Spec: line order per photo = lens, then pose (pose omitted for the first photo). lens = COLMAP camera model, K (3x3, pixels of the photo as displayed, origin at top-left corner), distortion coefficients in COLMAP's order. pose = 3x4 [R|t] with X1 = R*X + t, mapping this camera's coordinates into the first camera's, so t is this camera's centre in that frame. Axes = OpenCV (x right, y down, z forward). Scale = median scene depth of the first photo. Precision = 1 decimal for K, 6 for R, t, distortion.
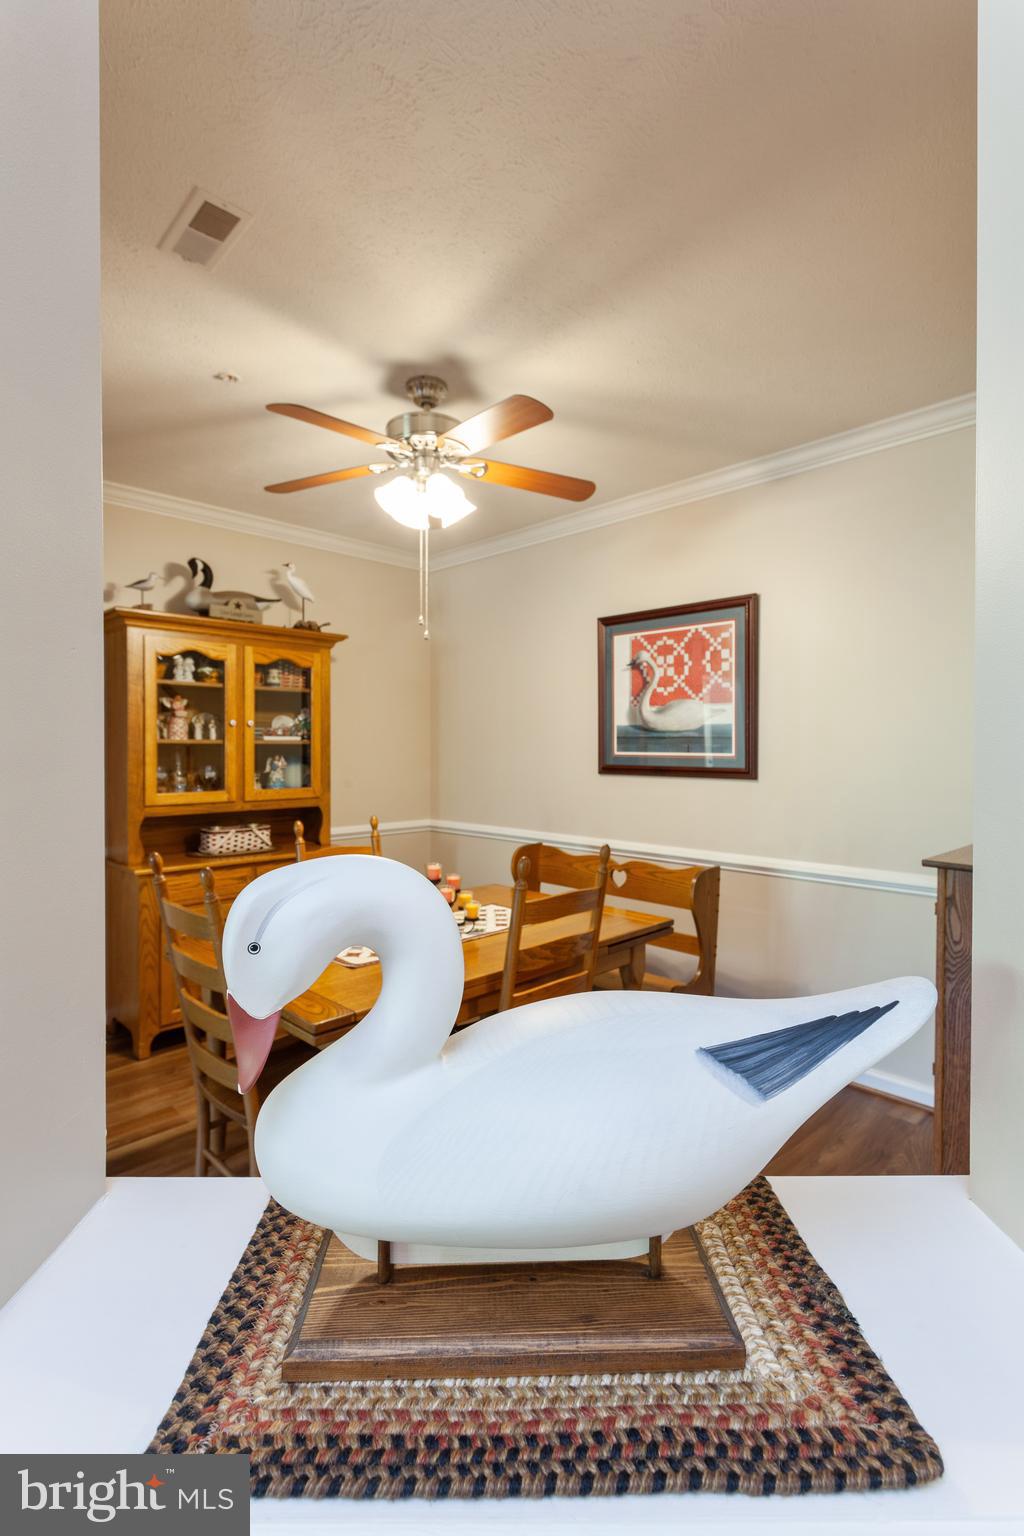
lens RADIAL K [[734.4, 0, 509.9], [0, 734.4, 756.7], [0, 0, 1]] dist [0.000952, 0.002387]
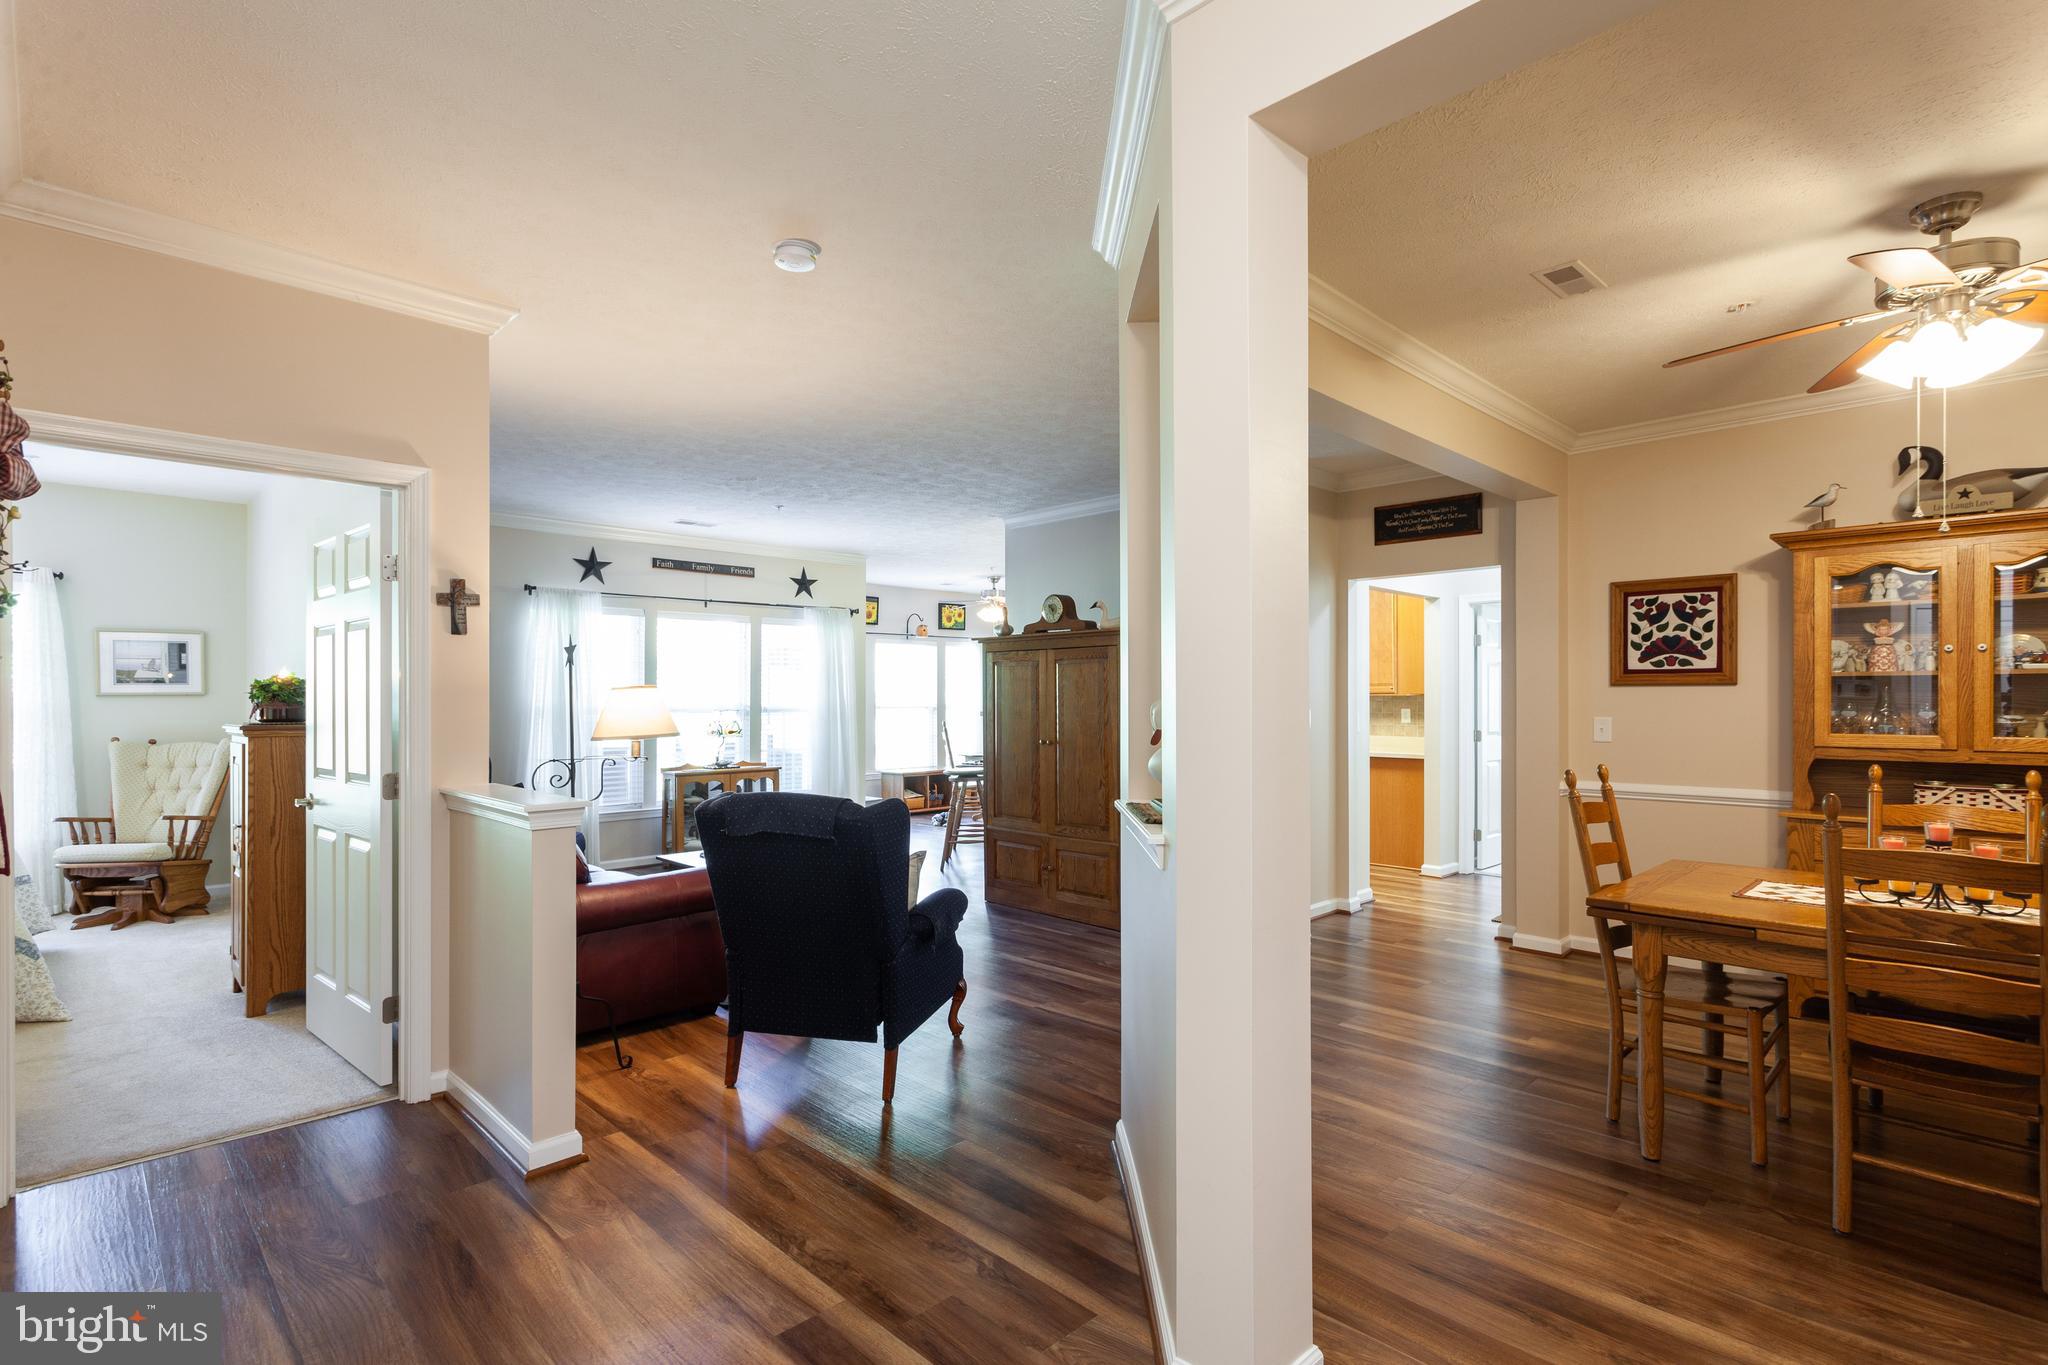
lens RADIAL K [[979.2, 0, 1036.7], [0, 979.2, 695.3], [0, 0, 1]] dist [0.000952, 0.002387]
pose [[0.019251, -0.008484, -0.999779, 0.673729], [-0.006992, 0.999938, -0.008620, 0.020698], [0.999790, 0.007157, 0.019190, 0.018274]]
